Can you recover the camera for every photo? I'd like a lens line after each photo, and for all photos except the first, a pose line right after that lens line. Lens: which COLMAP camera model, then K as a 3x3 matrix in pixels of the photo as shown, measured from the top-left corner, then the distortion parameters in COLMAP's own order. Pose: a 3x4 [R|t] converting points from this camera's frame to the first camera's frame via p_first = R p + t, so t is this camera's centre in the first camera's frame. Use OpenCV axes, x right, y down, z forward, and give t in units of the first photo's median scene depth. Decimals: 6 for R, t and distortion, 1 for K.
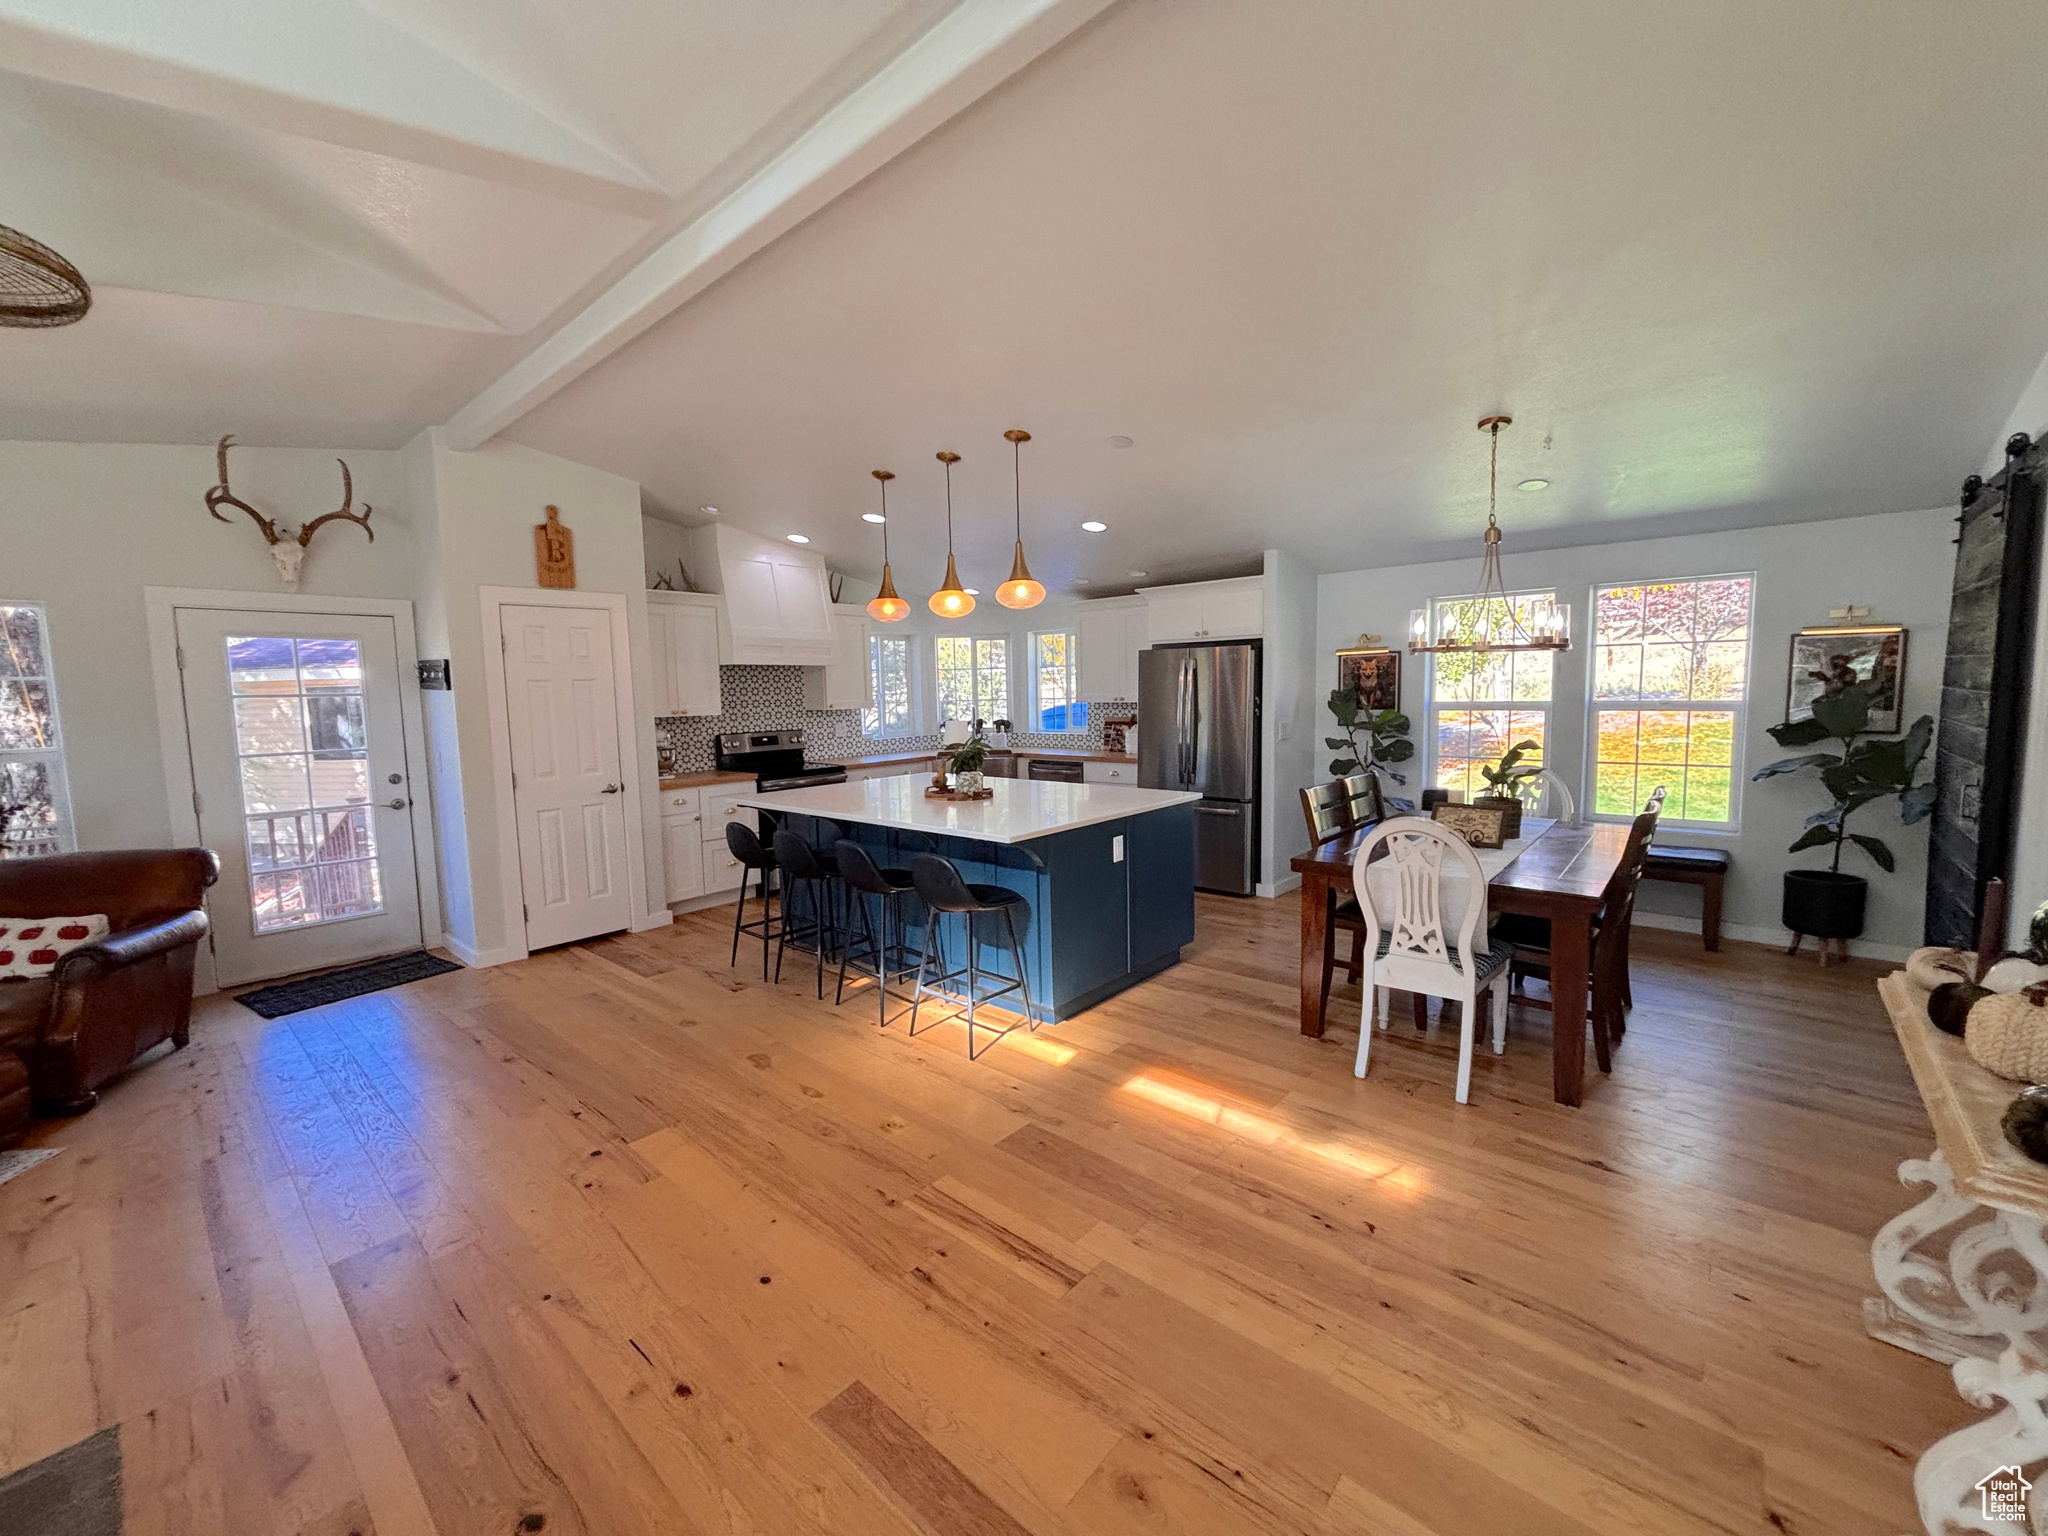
lens RADIAL K [[819.6, 0, 1022.2], [0, 819.6, 763.7], [0, 0, 1]] dist [-0.004124, 0.001522]
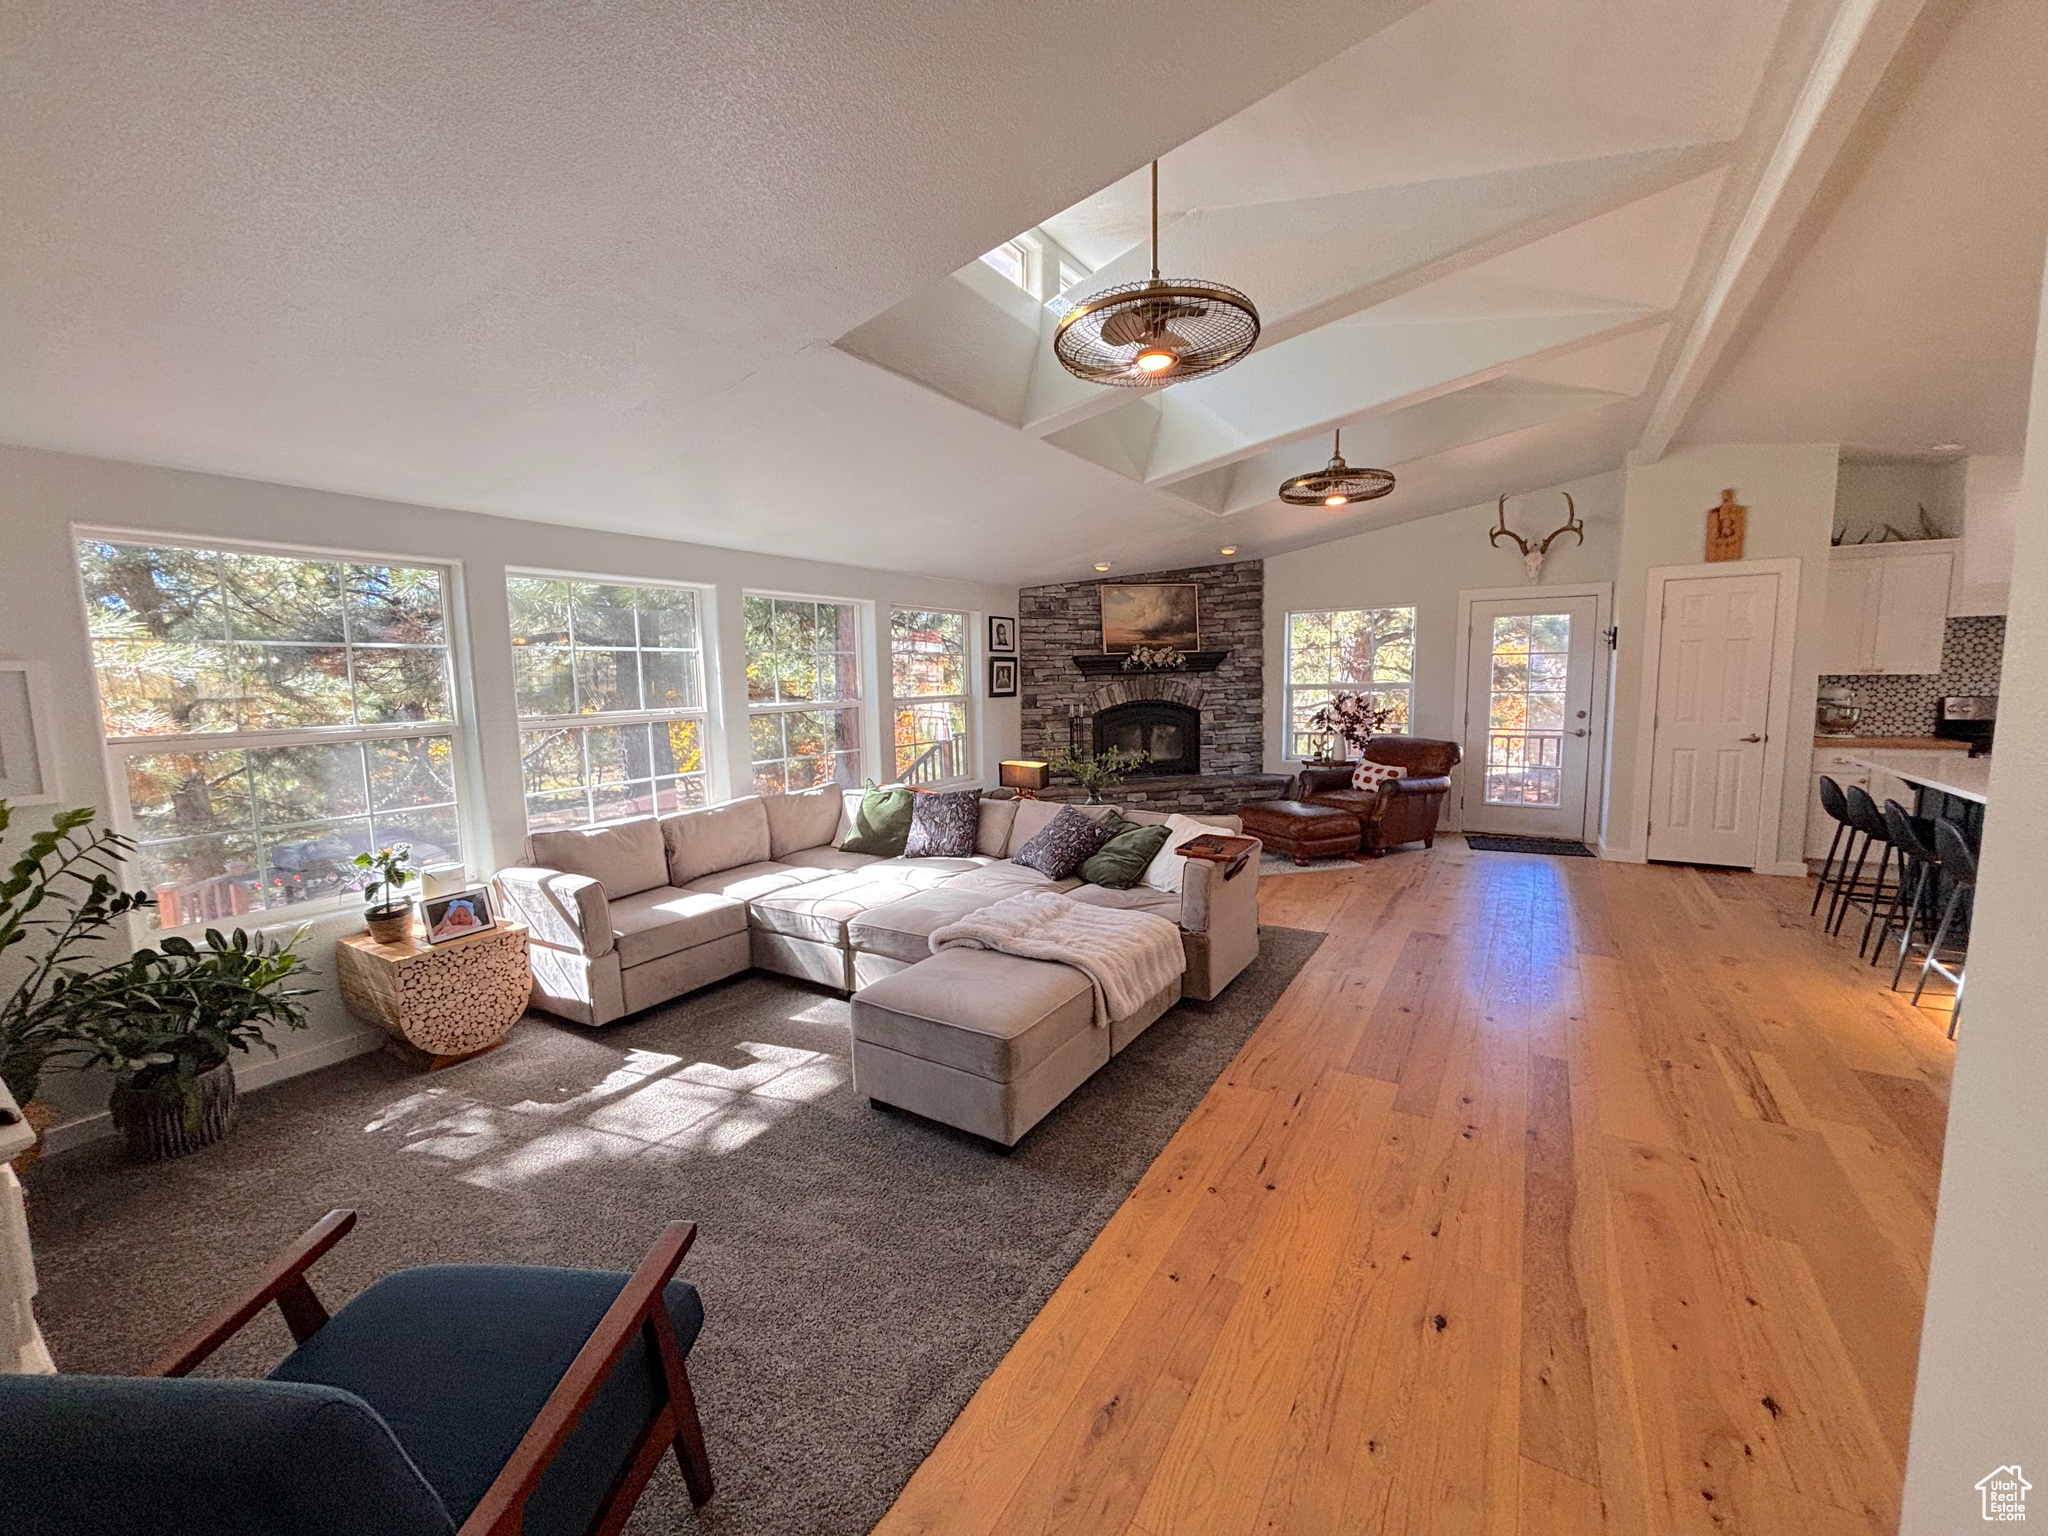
lens RADIAL K [[819.6, 0, 1016.9], [0, 819.6, 760.9], [0, 0, 1]] dist [-0.004124, 0.001522]
pose [[0.158985, 0.124032, -0.979459, 0.469365], [-0.076484, 0.990643, 0.113033, 0.013666], [0.984314, 0.056942, 0.166984, -0.172913]]
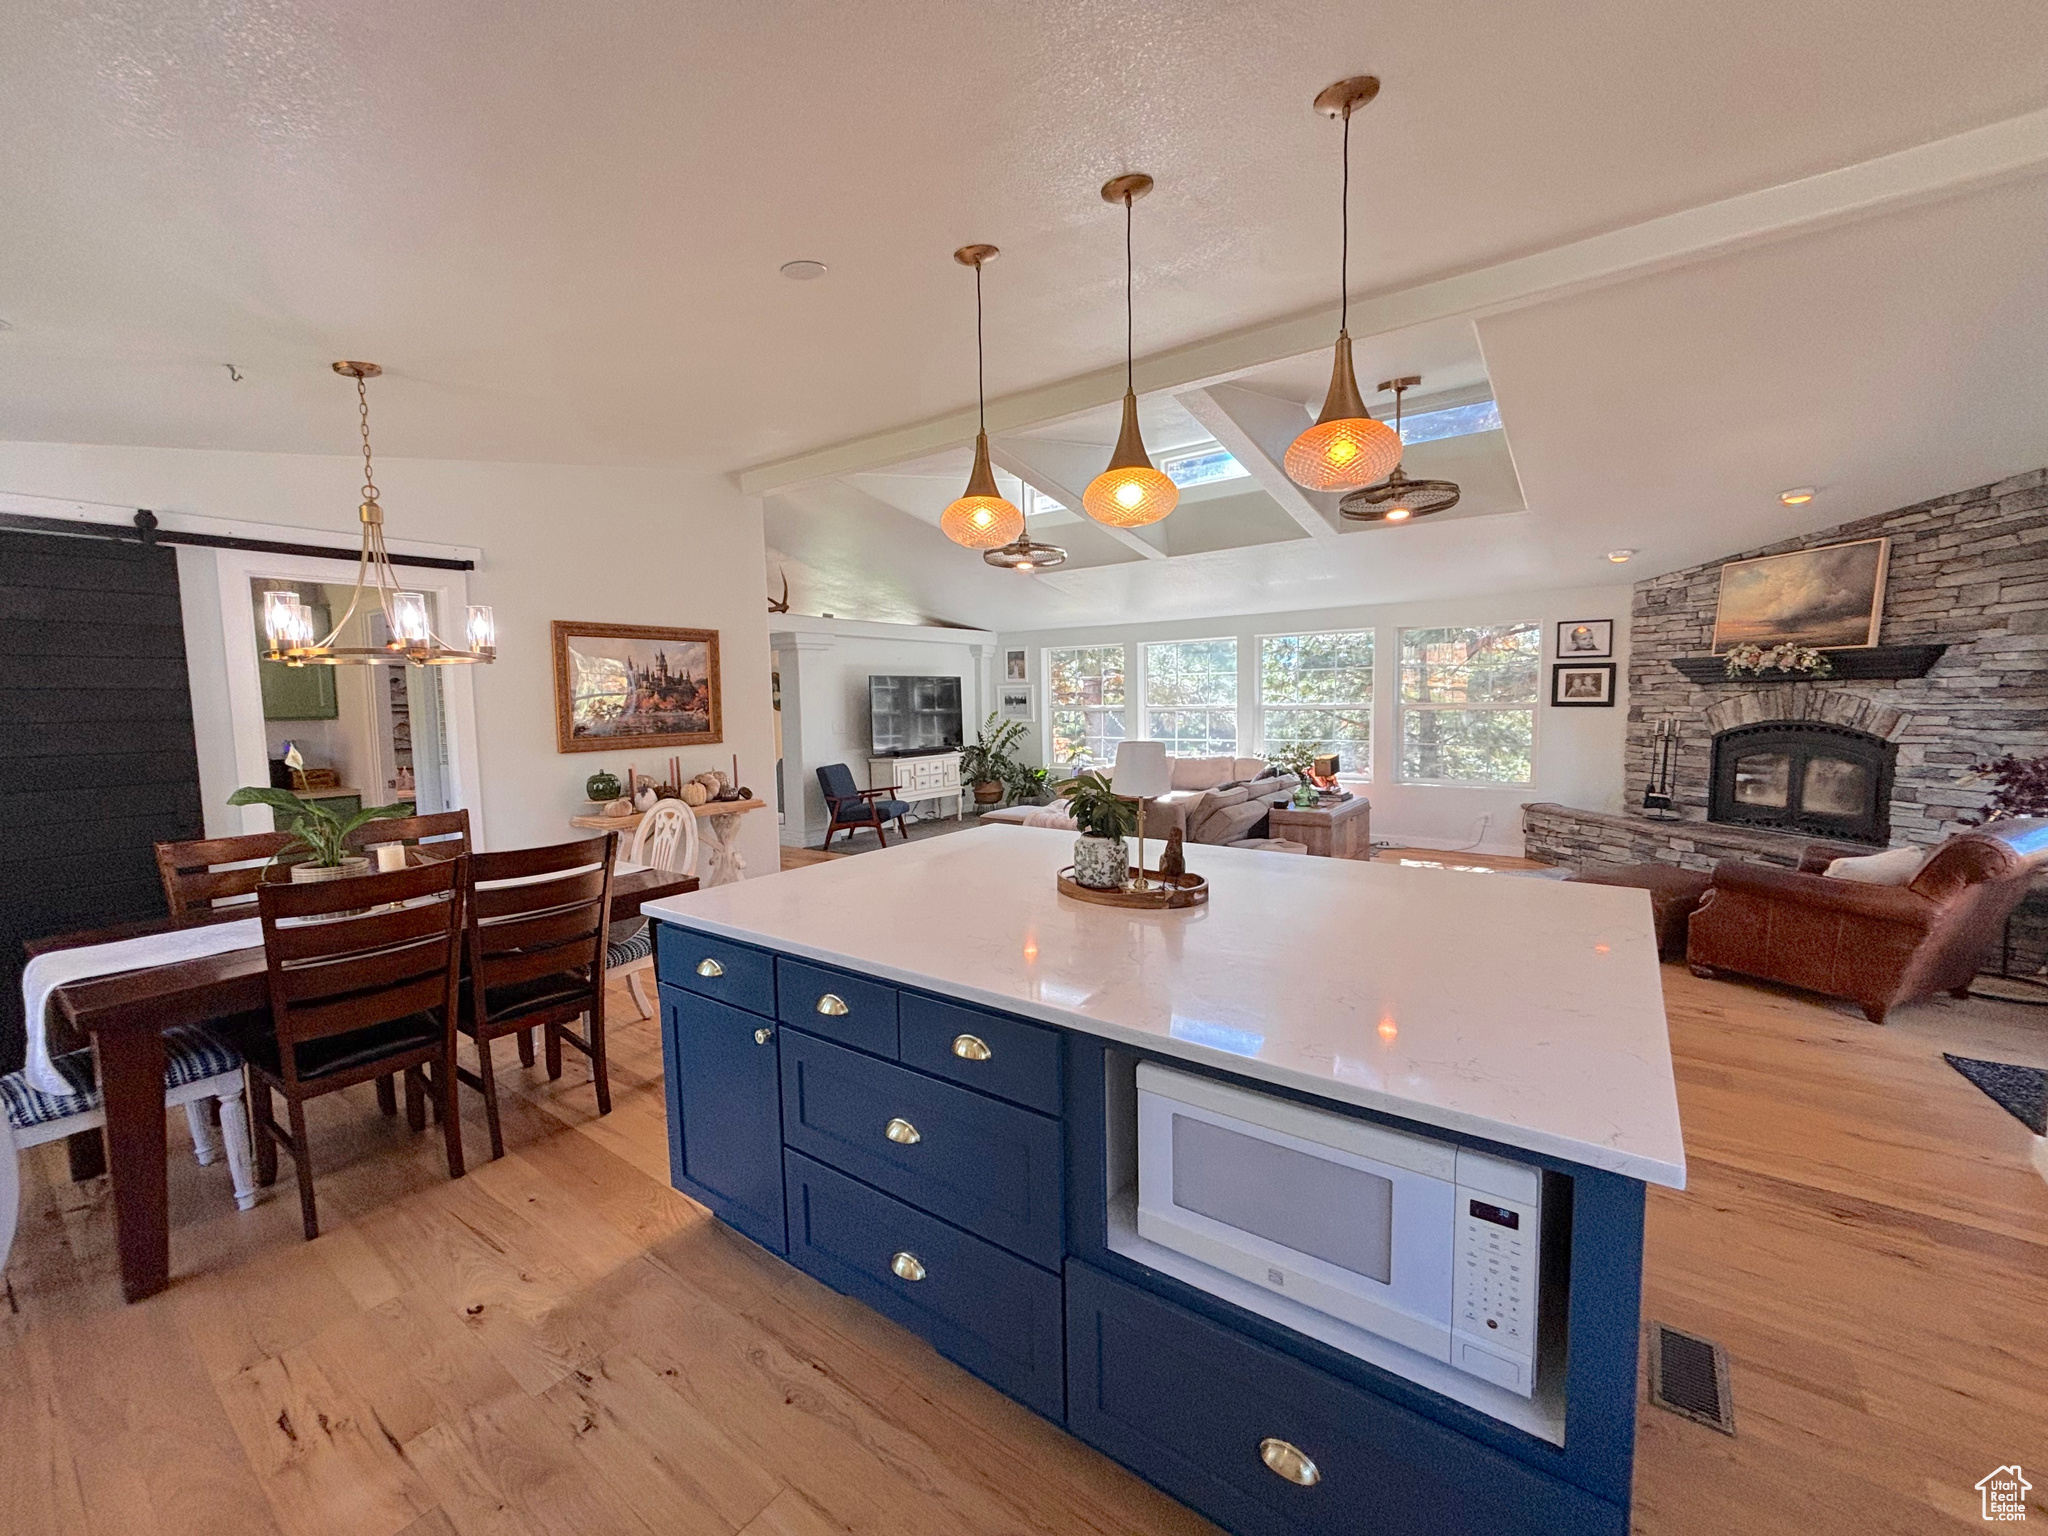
lens RADIAL K [[819.6, 0, 1016.7], [0, 819.6, 759.2], [0, 0, 1]] dist [-0.004124, 0.001522]
pose [[-0.995238, 0.046203, -0.085833, 0.030343], [0.030718, 0.984325, 0.173667, -0.121920], [0.092511, 0.170204, -0.981057, 1.428242]]
